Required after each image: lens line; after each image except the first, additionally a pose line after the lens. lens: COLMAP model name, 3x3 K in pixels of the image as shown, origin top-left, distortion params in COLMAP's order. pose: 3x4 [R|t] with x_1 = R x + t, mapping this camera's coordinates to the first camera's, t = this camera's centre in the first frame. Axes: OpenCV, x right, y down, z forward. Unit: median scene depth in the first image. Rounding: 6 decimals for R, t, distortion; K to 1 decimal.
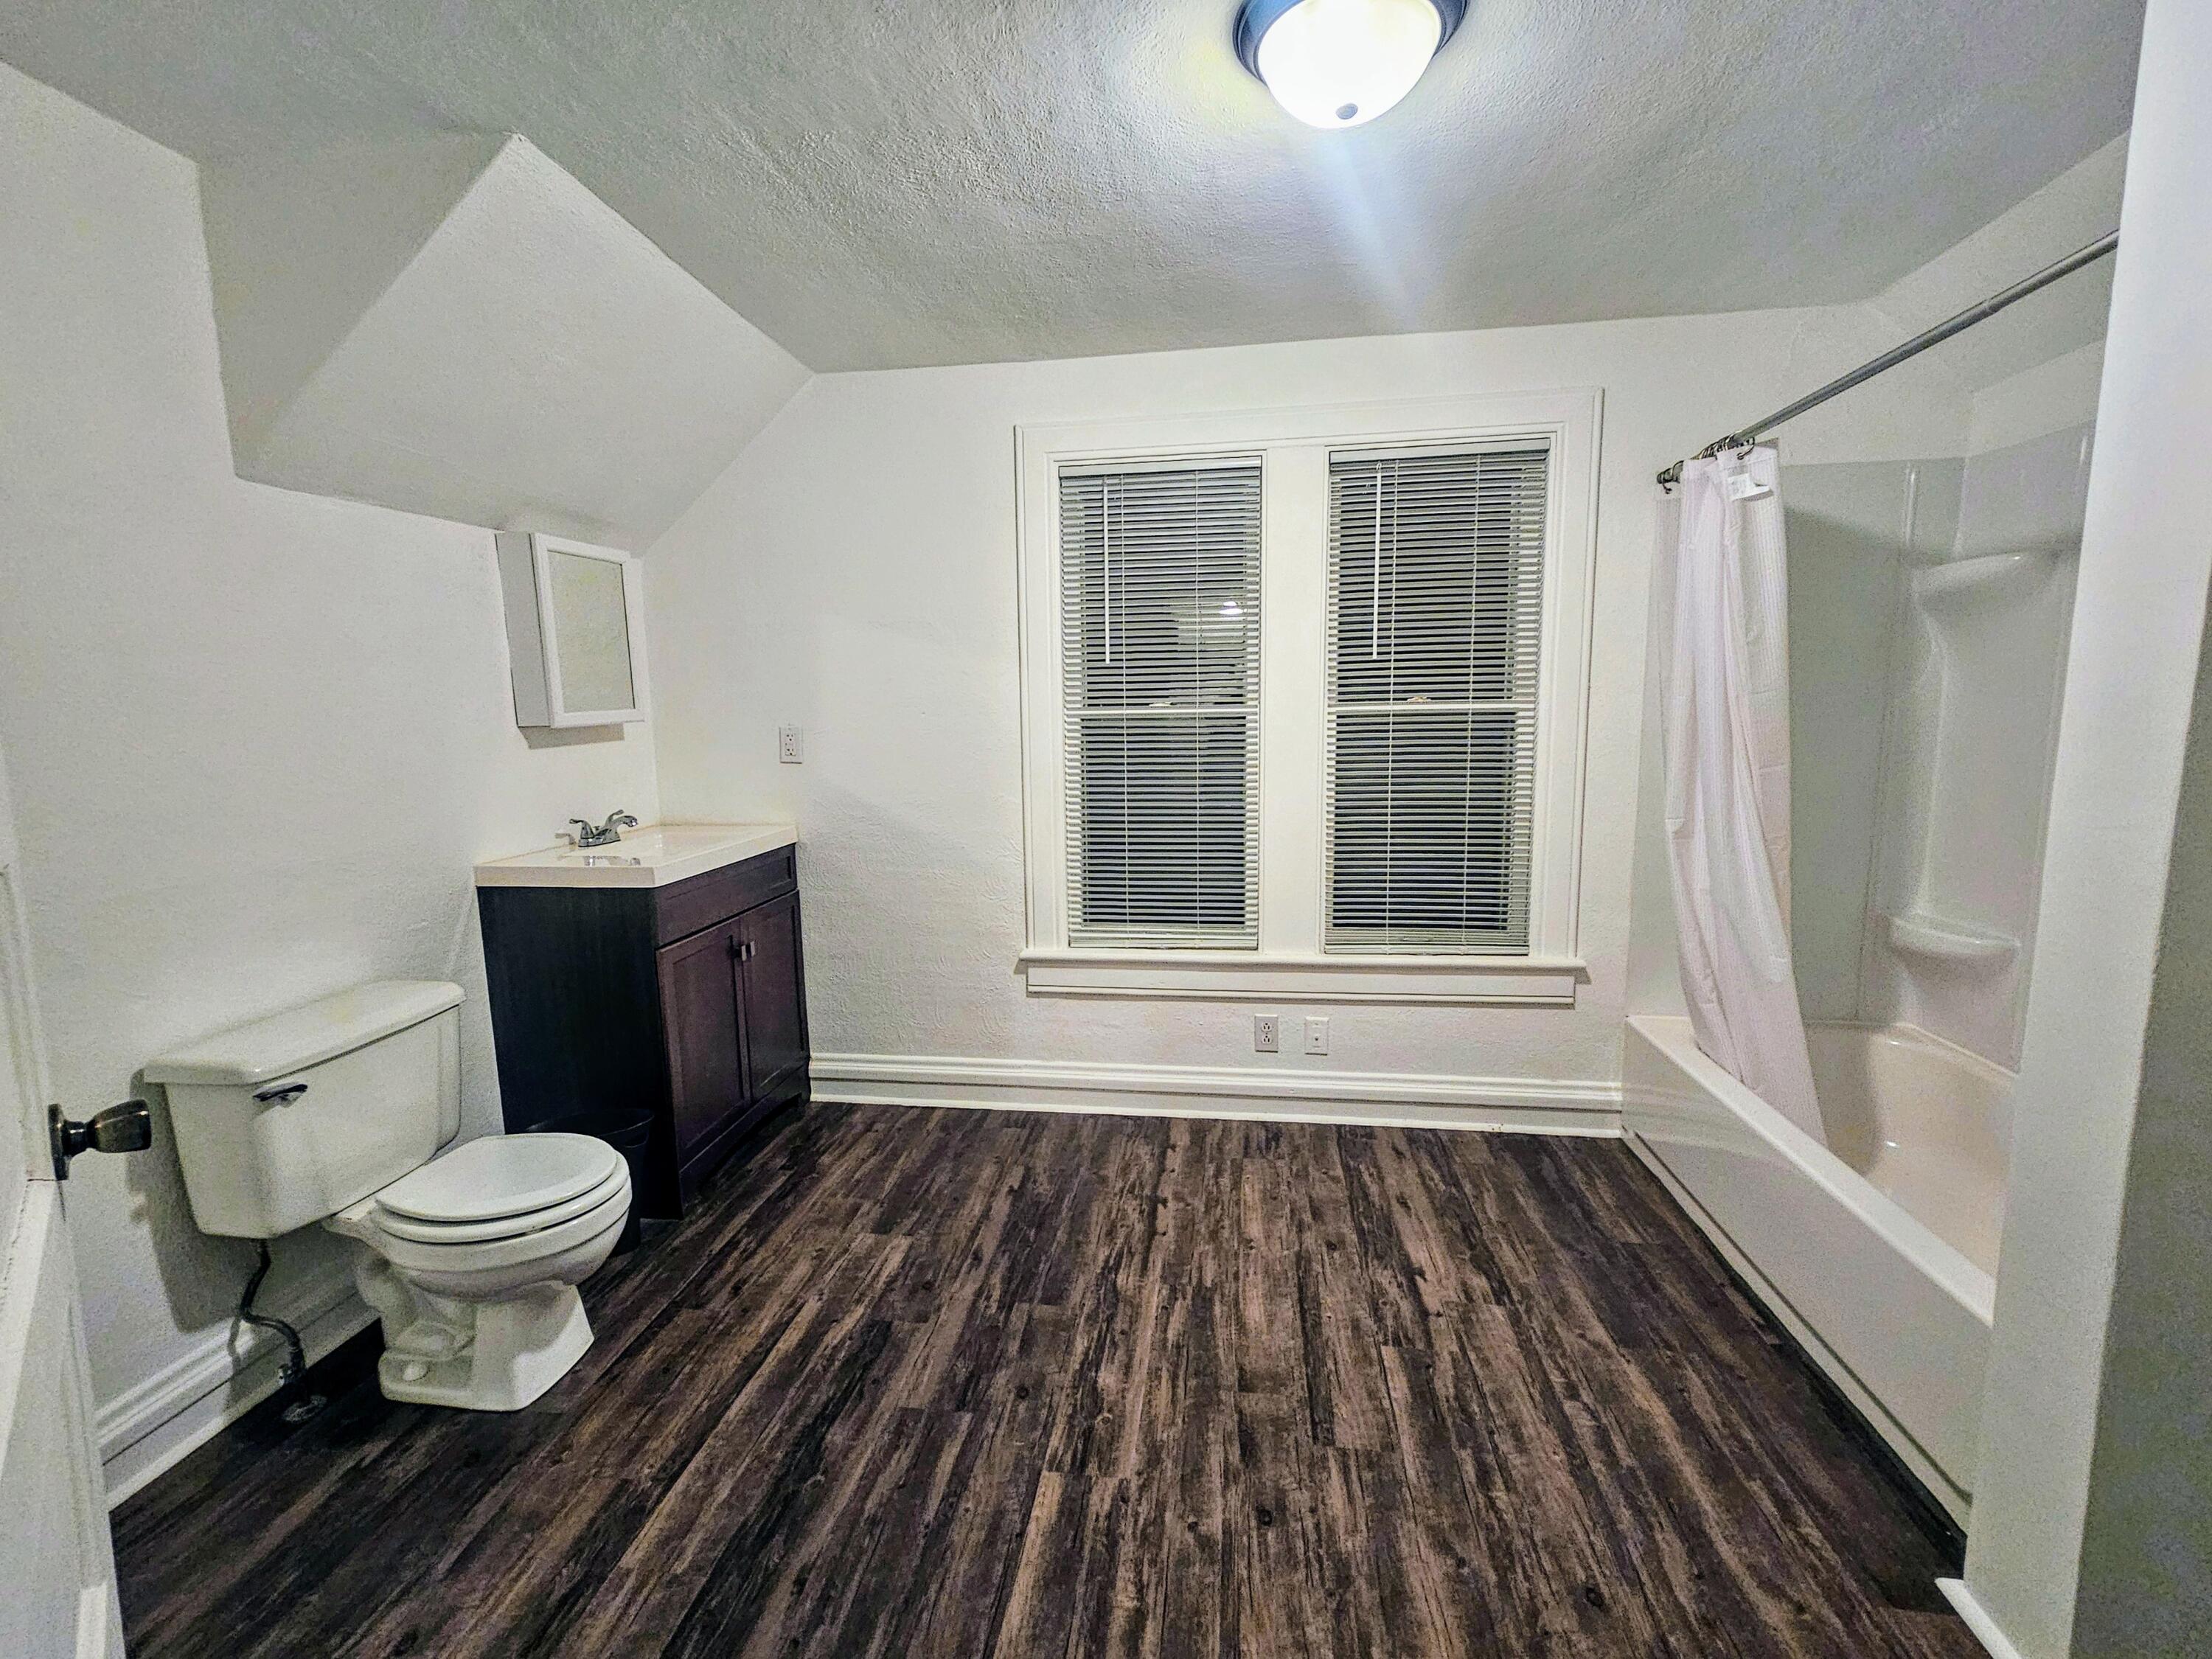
lens RADIAL K [[910.3, 0, 1093.0], [0, 910.3, 837.3], [0, 0, 1]] dist [-0.001175, 0.000097]
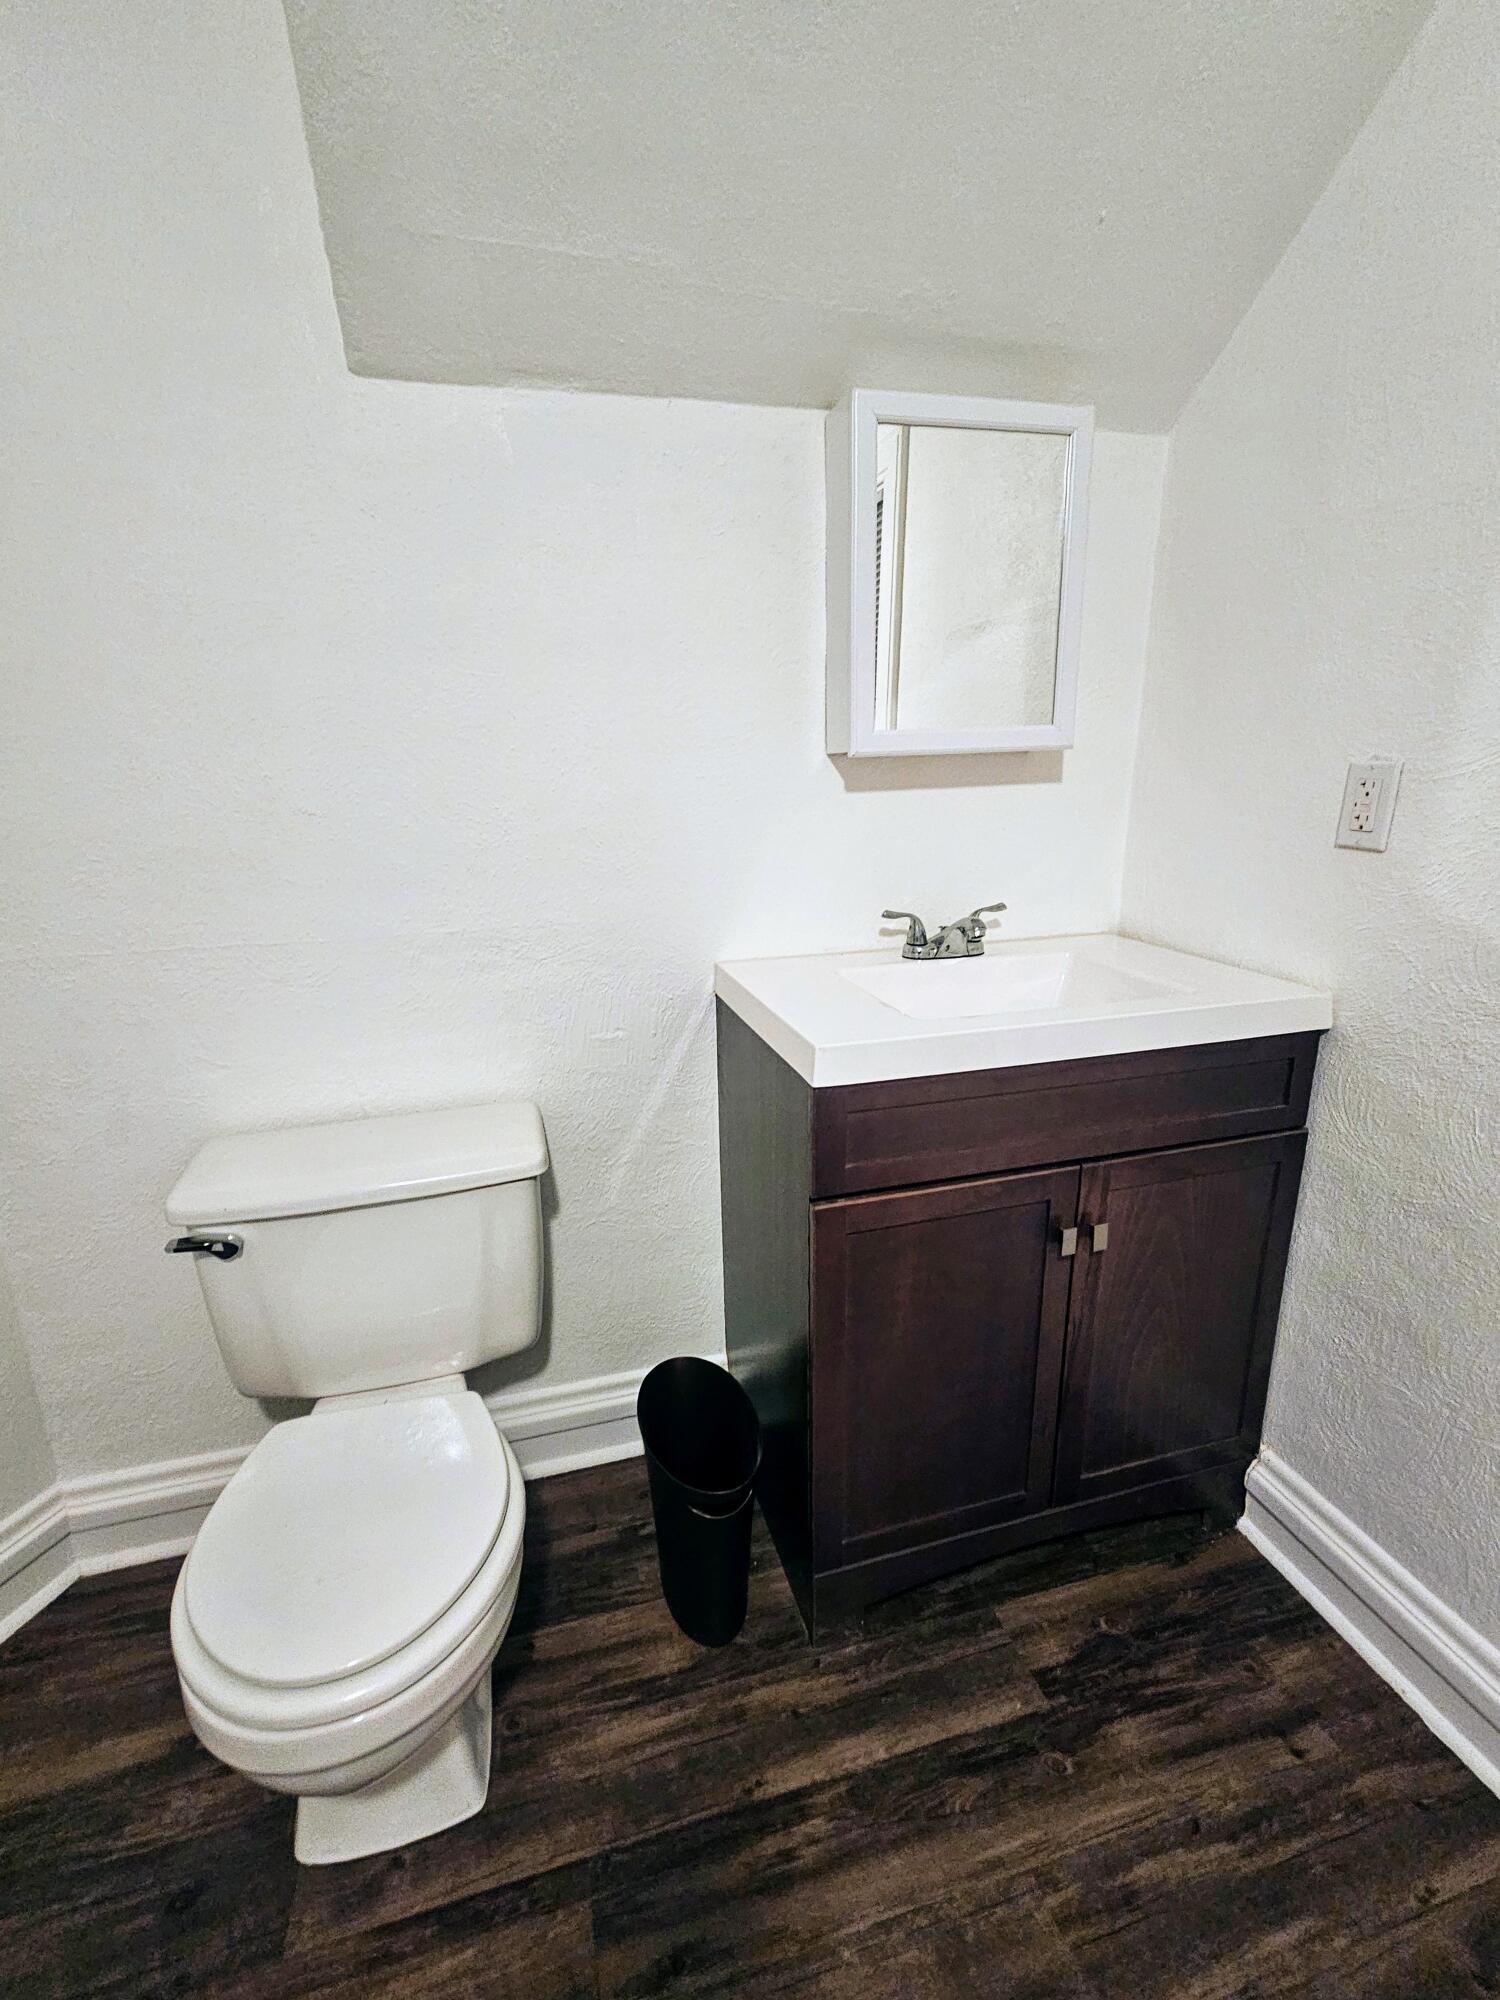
lens RADIAL K [[888.6, 0, 750.0], [0, 888.6, 1000.0], [0, 0, 1]] dist [0.021669, -0.006249]
pose [[0.403777, 0.249899, -0.880065, -0.065948], [-0.123851, 0.968045, 0.218058, -0.078925], [0.906435, 0.020950, 0.421824, 0.638884]]
